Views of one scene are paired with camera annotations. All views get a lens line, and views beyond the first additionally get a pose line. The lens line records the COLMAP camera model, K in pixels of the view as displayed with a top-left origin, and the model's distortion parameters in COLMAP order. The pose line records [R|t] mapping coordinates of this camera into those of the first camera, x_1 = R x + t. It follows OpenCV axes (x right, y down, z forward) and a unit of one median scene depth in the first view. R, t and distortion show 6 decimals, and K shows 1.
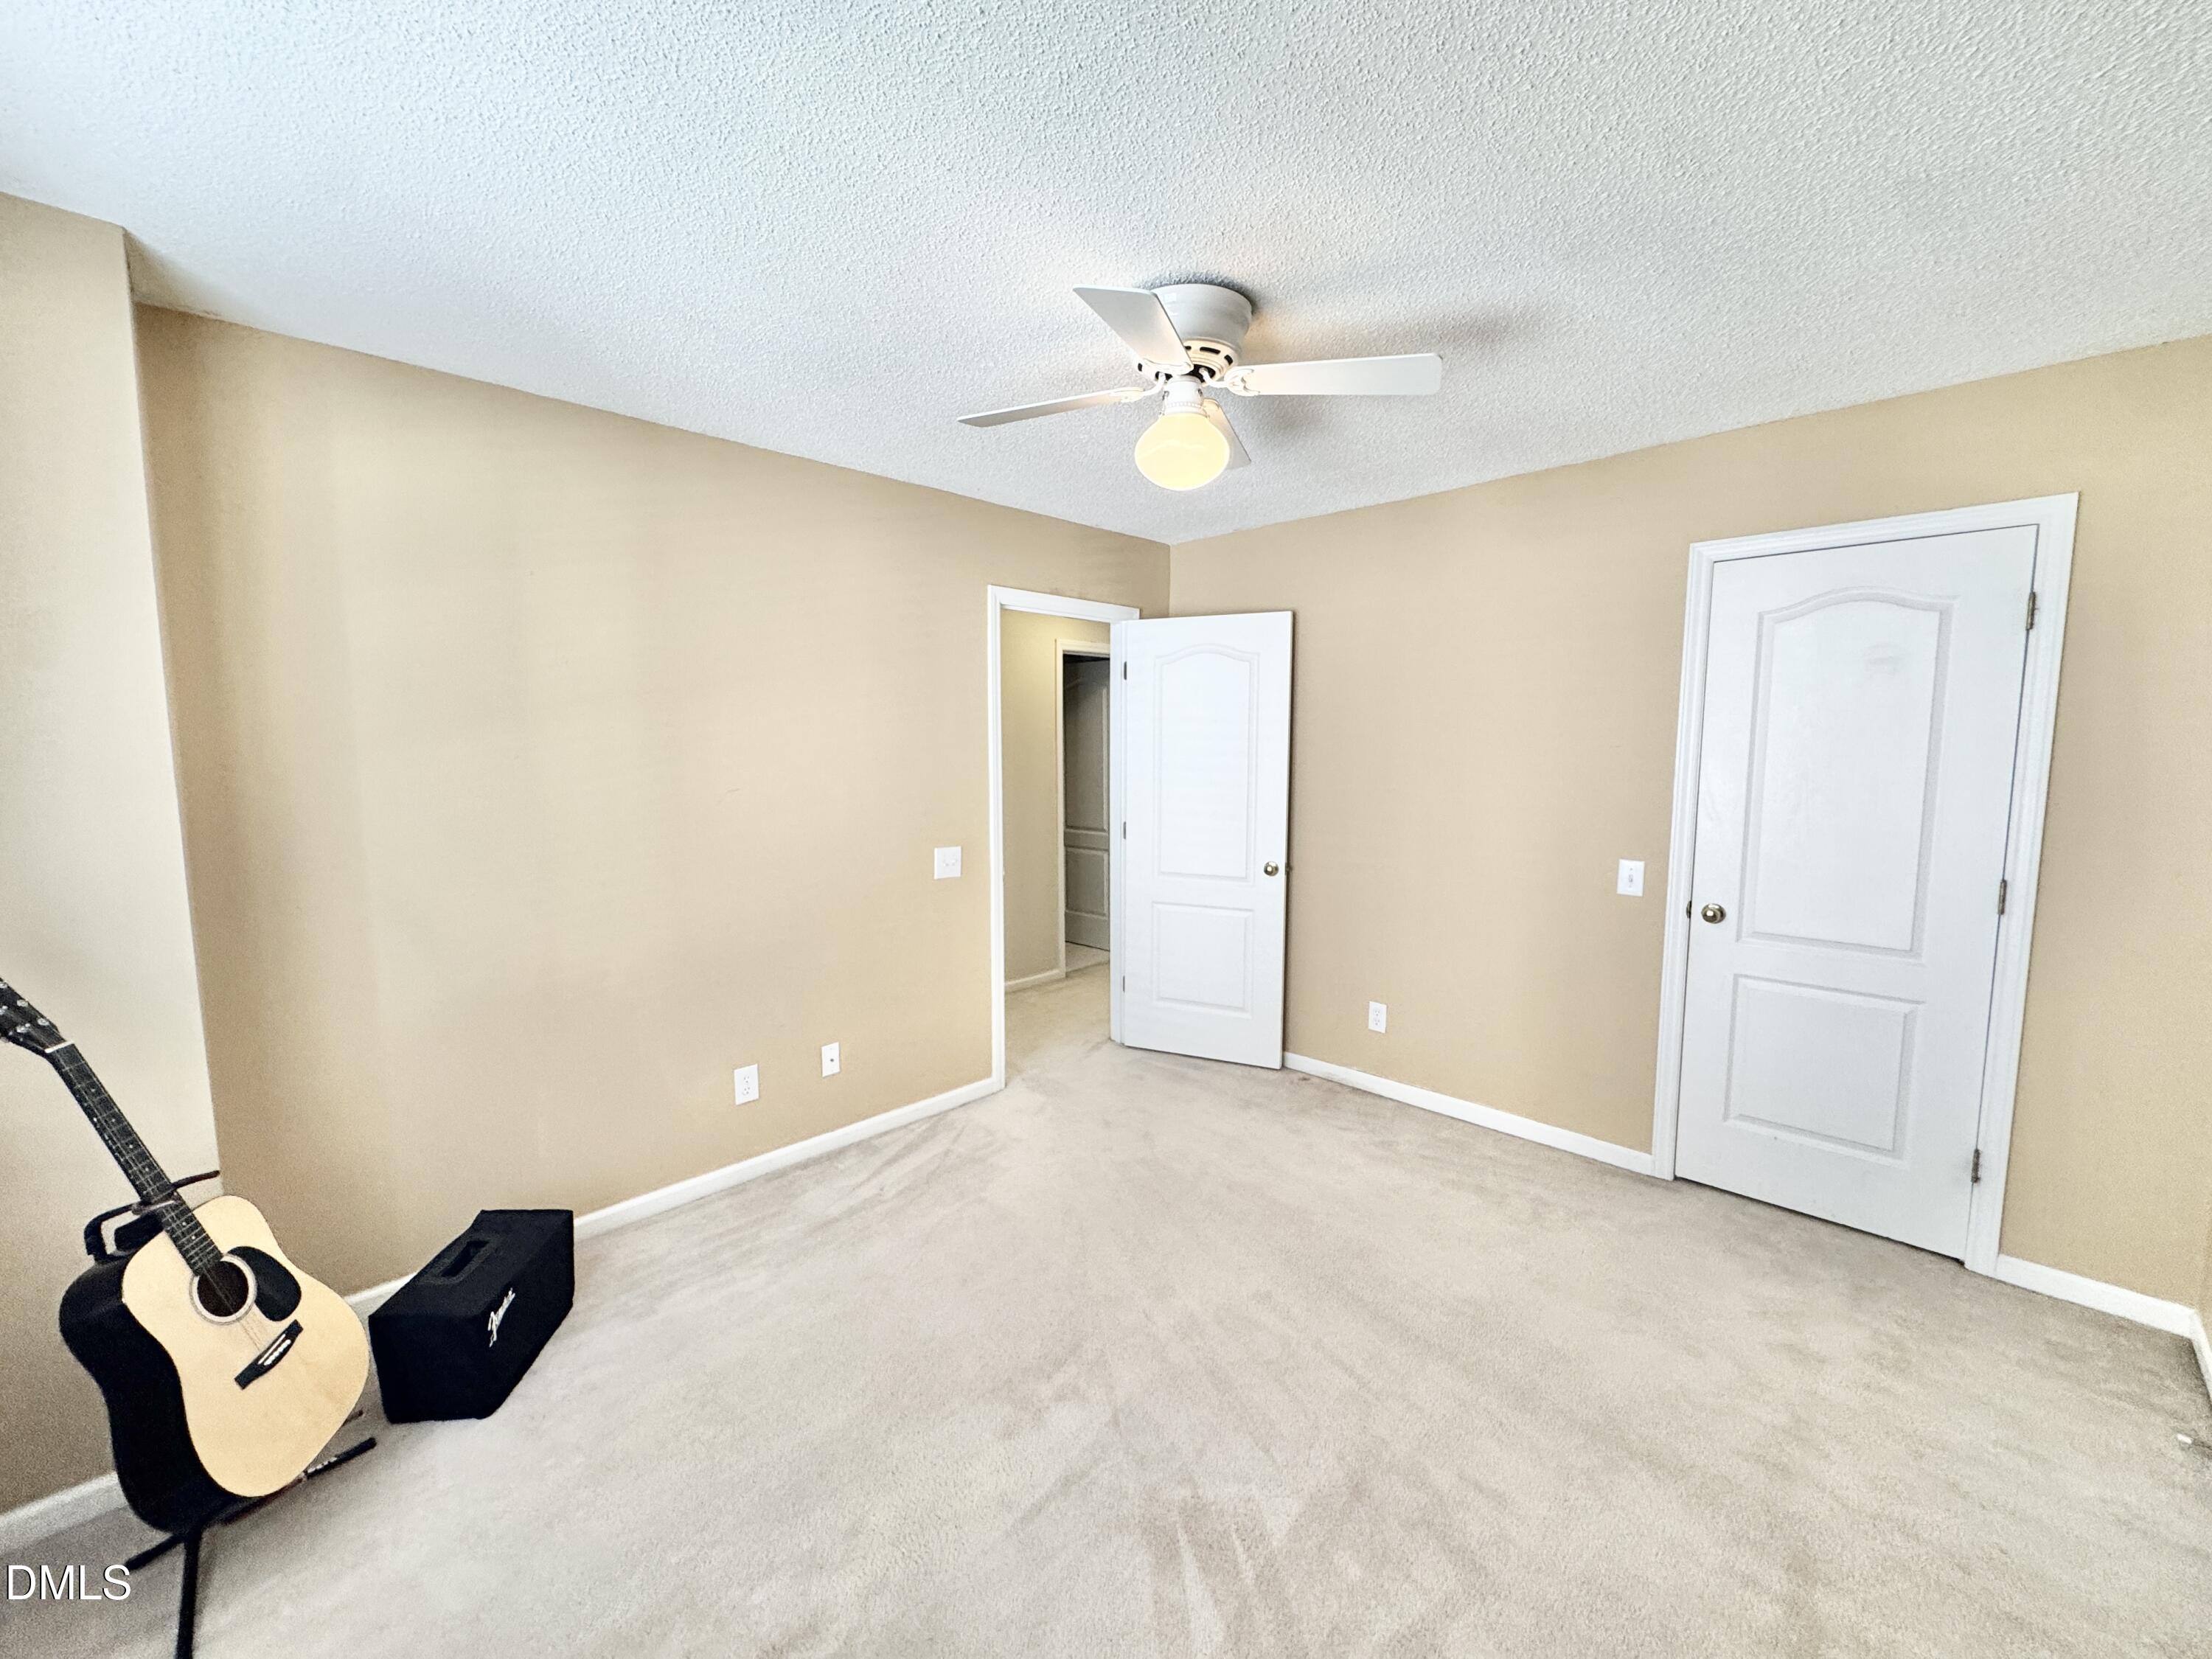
lens RADIAL K [[882.3, 0, 1103.1], [0, 882.3, 831.9], [0, 0, 1]] dist [-0.003614, 0.000274]
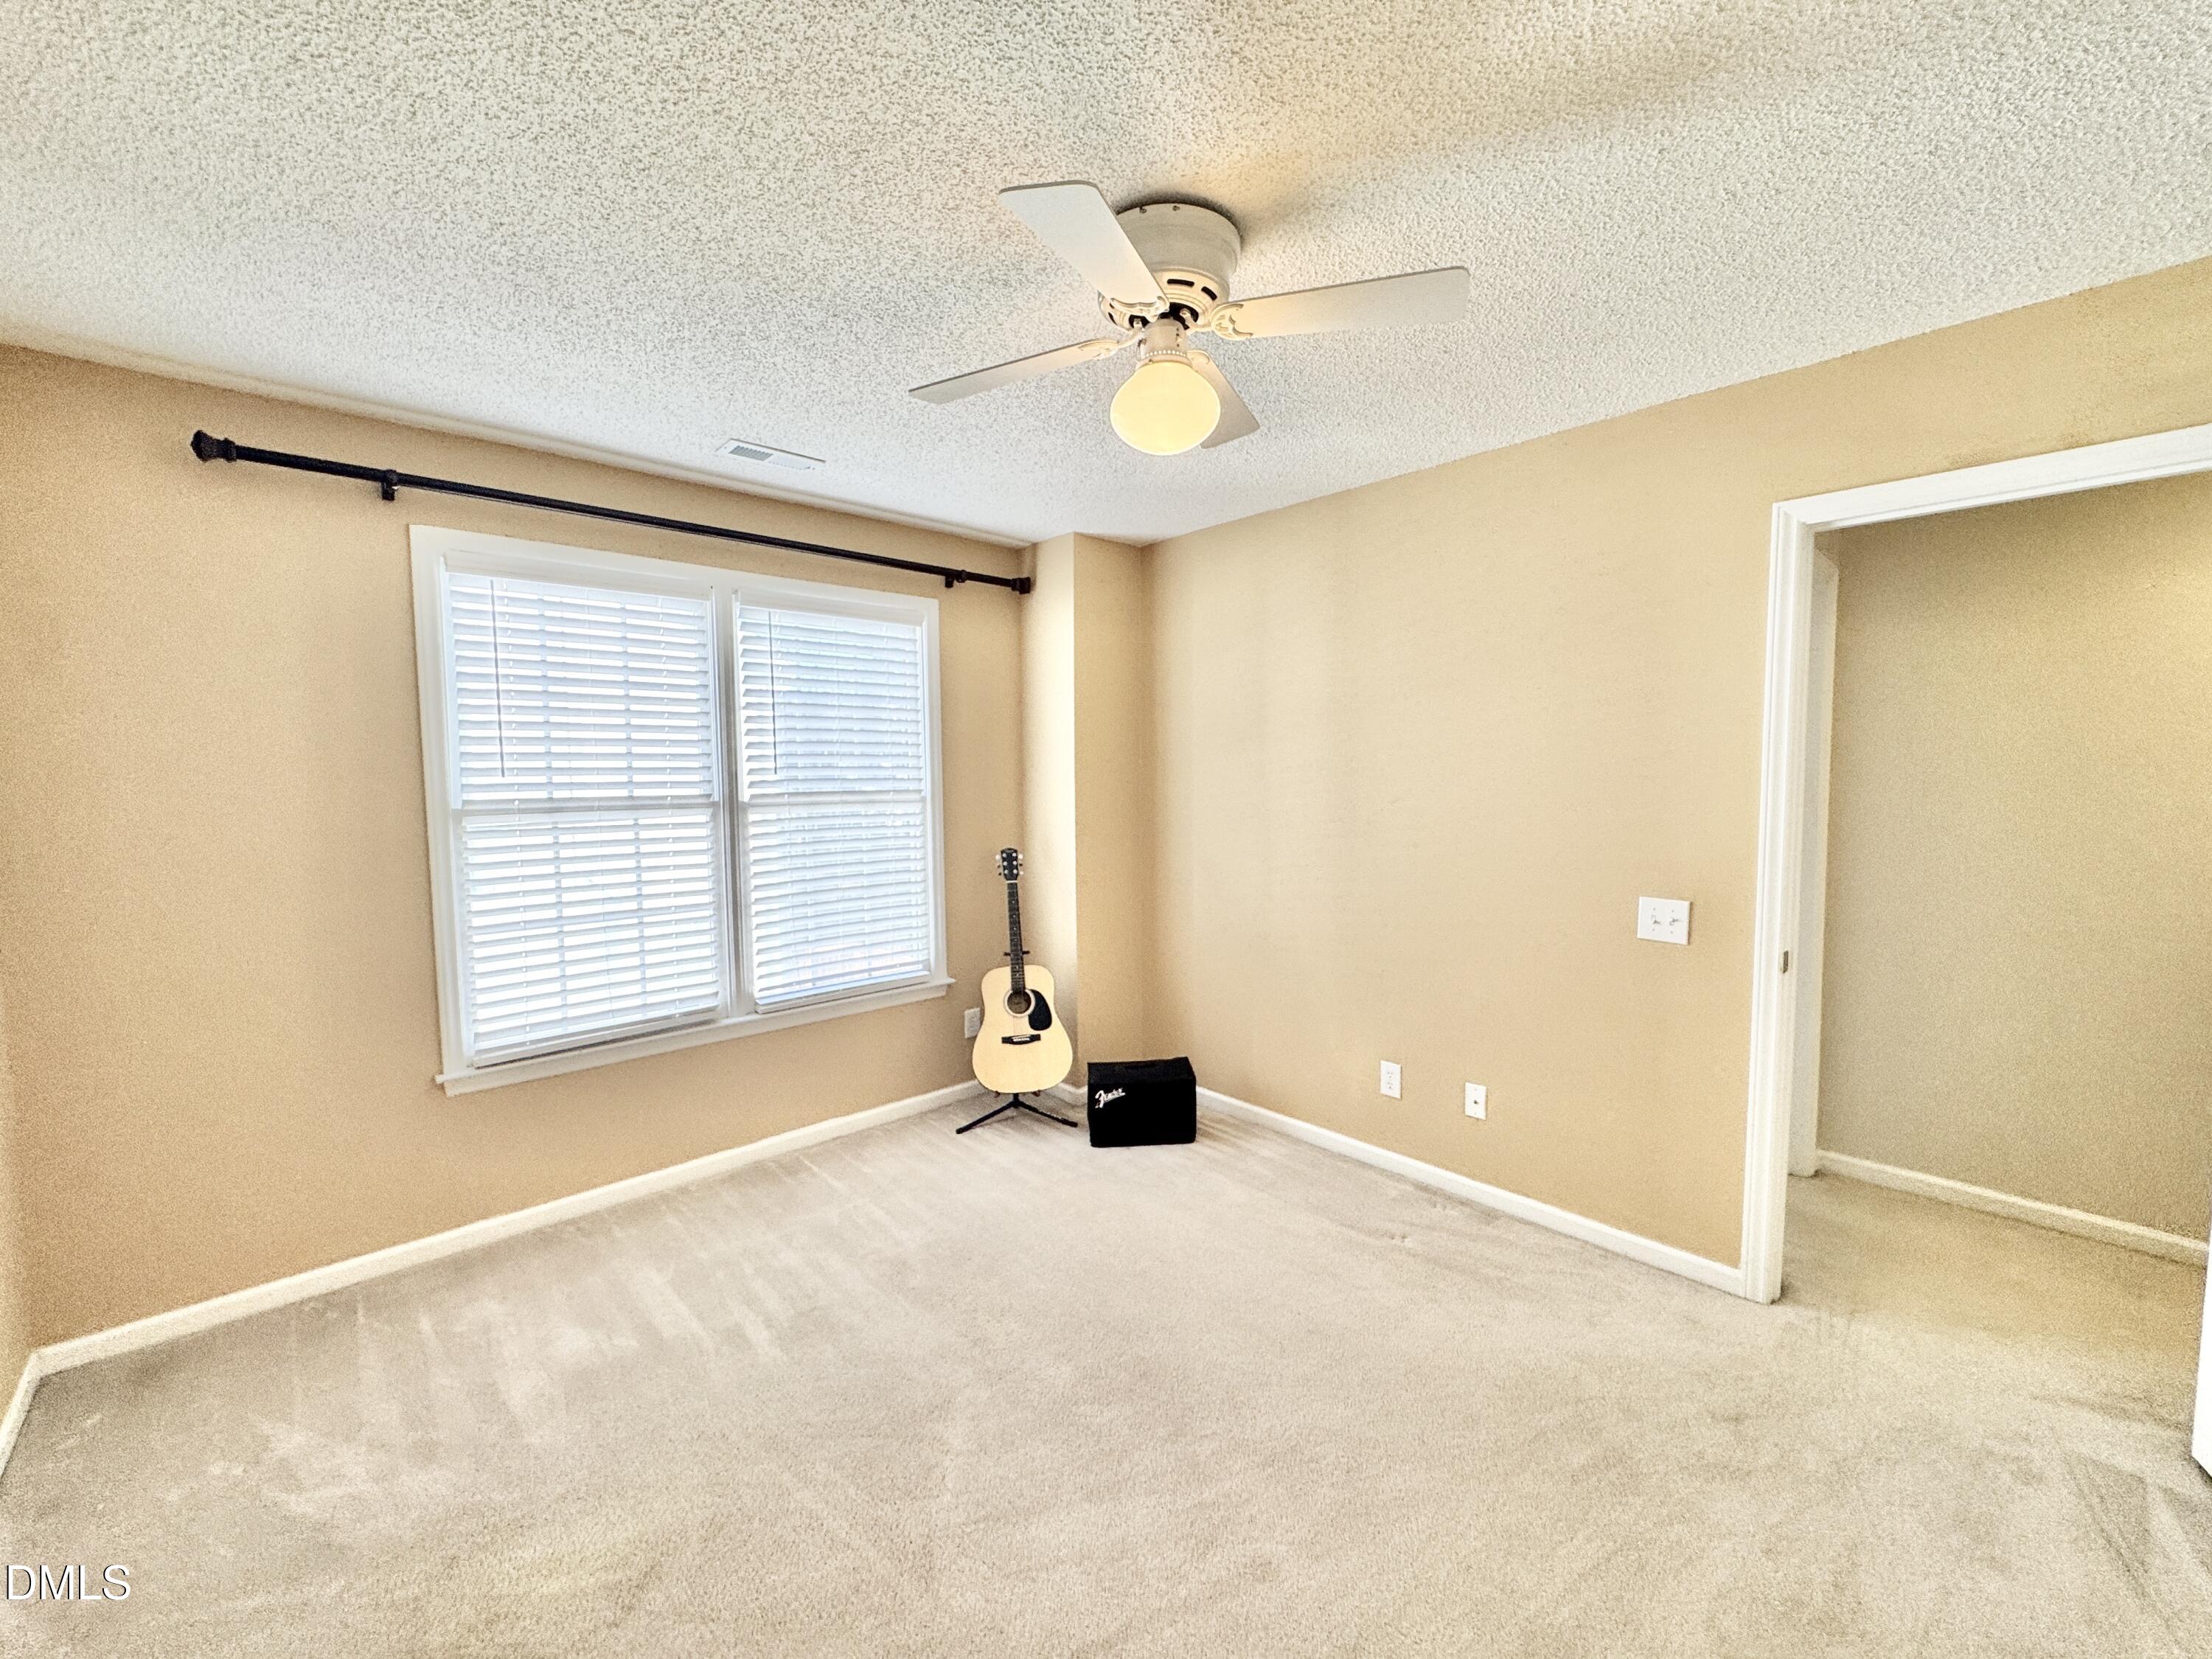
lens RADIAL K [[882.3, 0, 1096.1], [0, 882.3, 825.9], [0, 0, 1]] dist [-0.003614, 0.000274]
pose [[-0.054956, 0.065281, -0.996352, 0.652081], [-0.091426, 0.993340, 0.070127, -0.057057], [0.994294, 0.094947, -0.048622, 0.675716]]
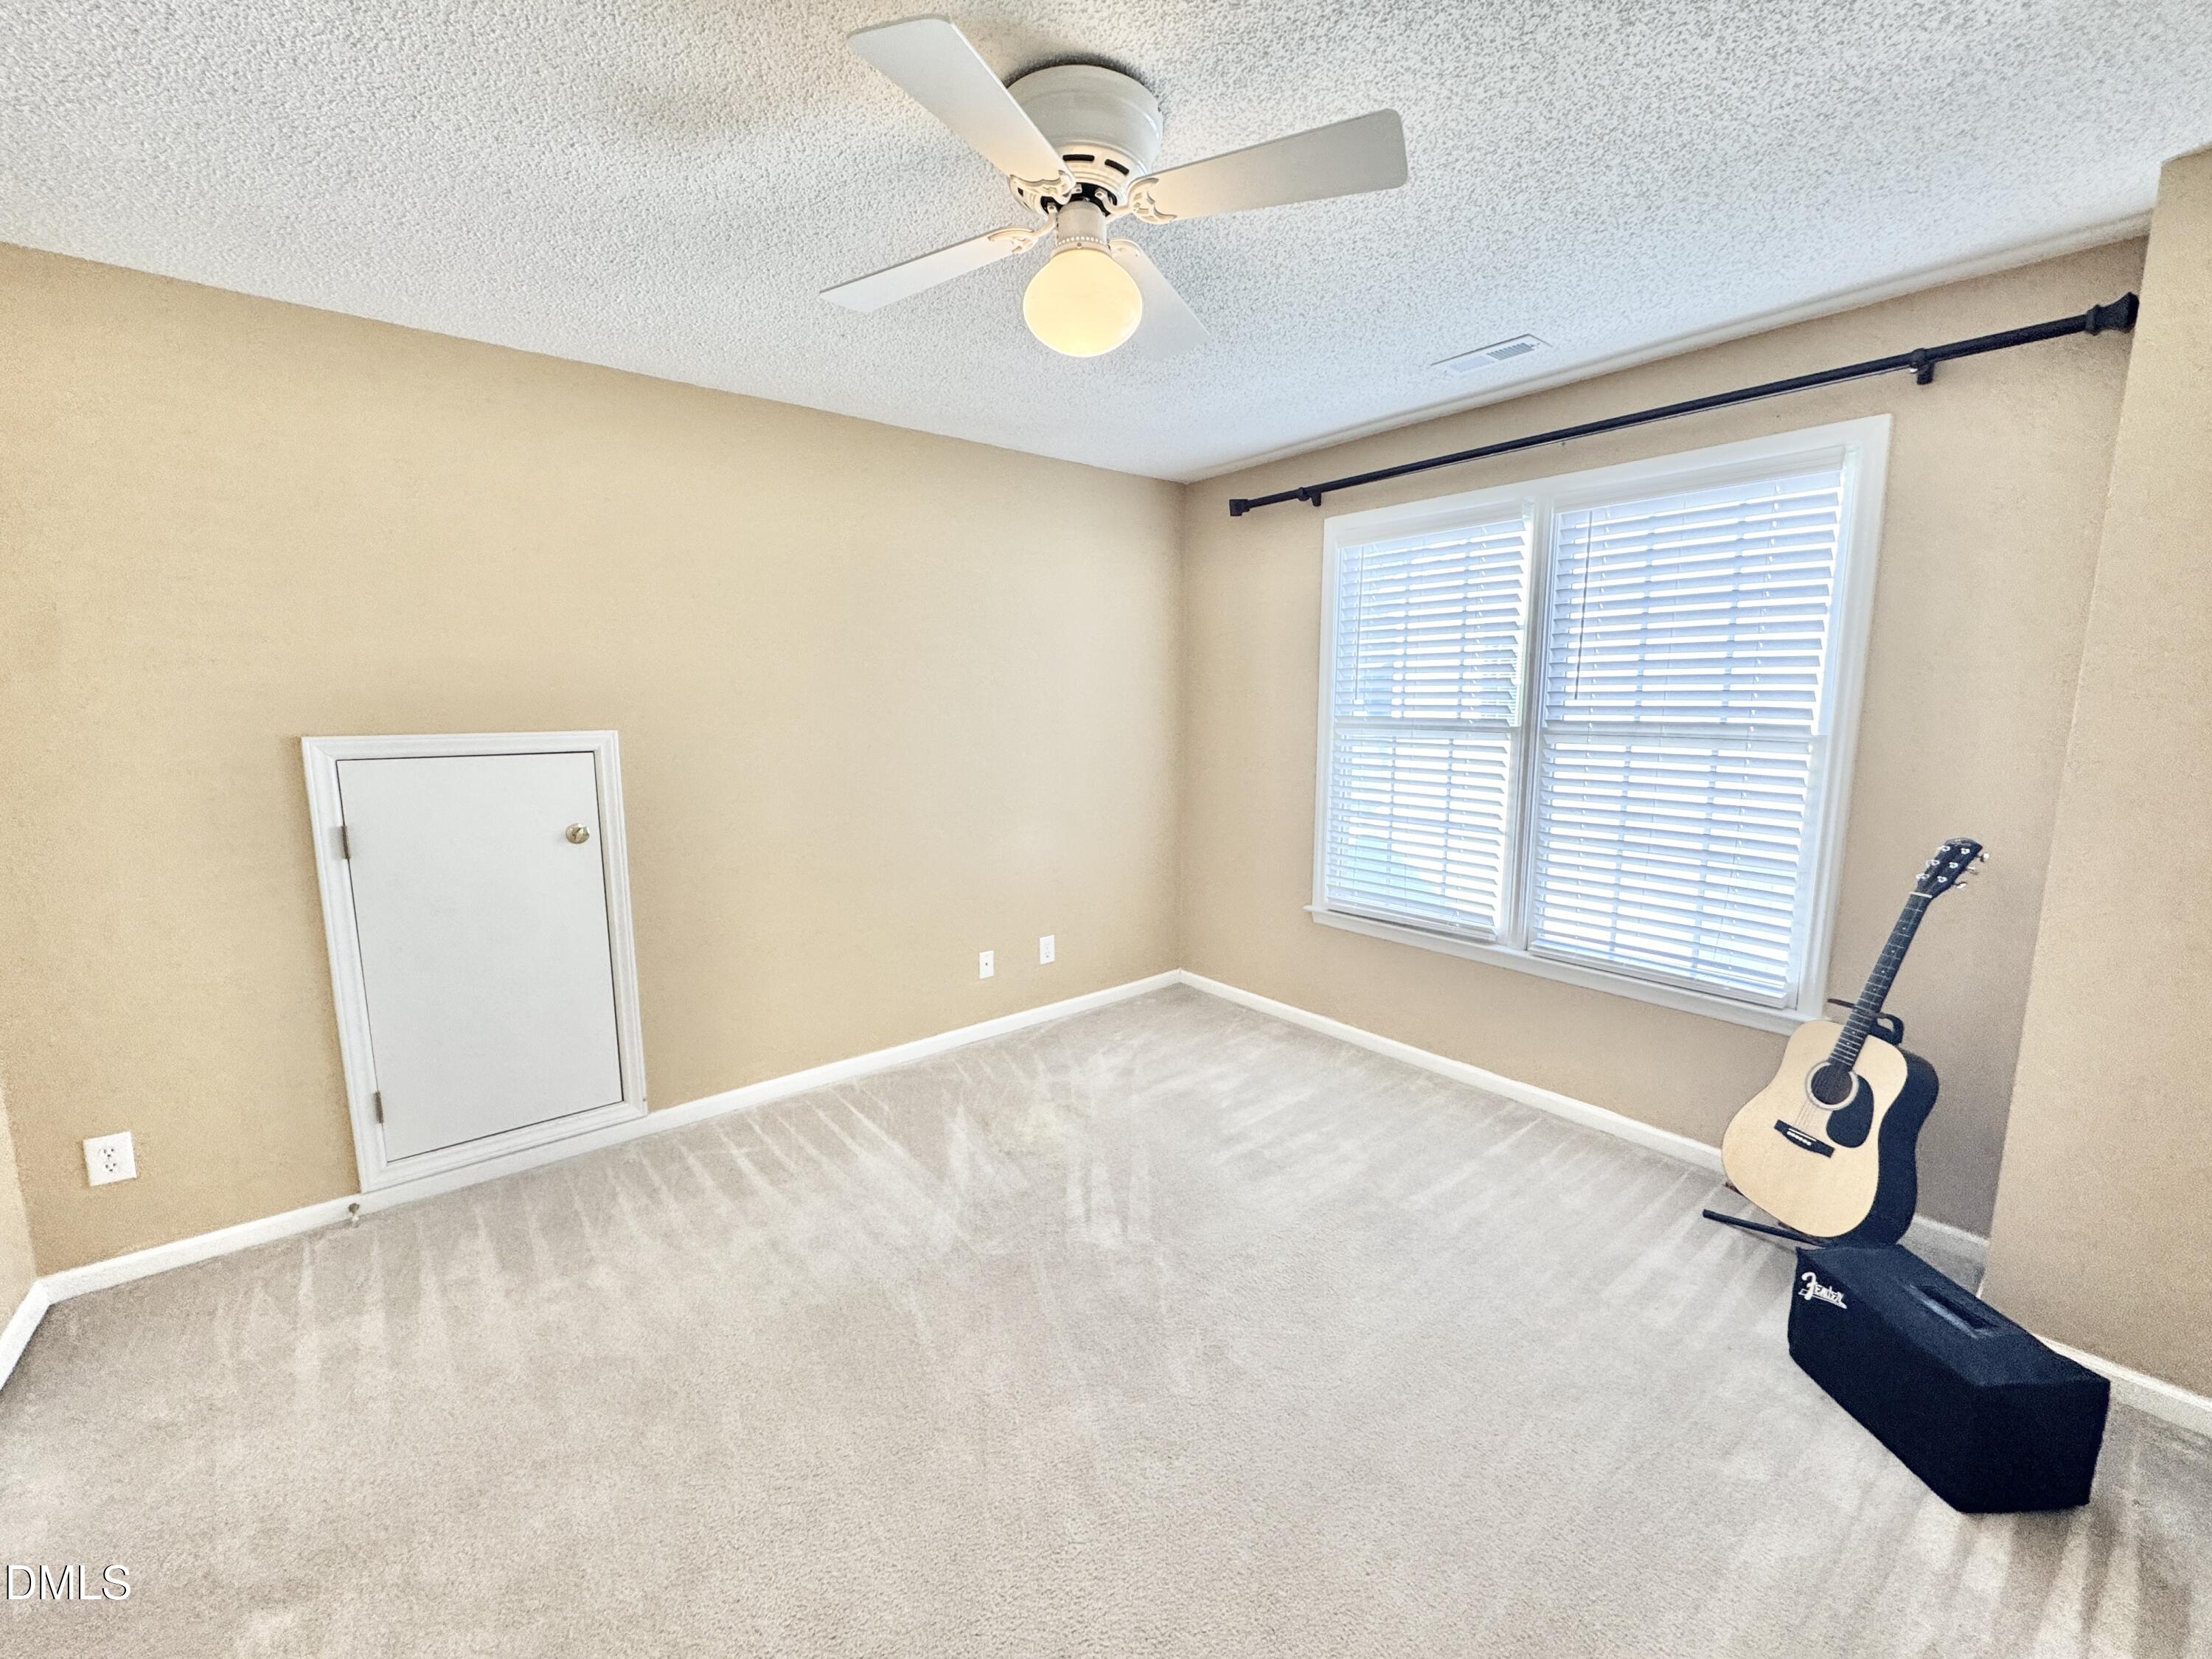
lens RADIAL K [[882.3, 0, 1110.7], [0, 882.3, 833.2], [0, 0, 1]] dist [-0.003614, 0.000274]
pose [[-0.994879, -0.013106, 0.100215, -0.010646], [0.012230, 0.968659, 0.248092, -0.112749], [-0.100326, 0.248047, -0.963539, 1.246275]]
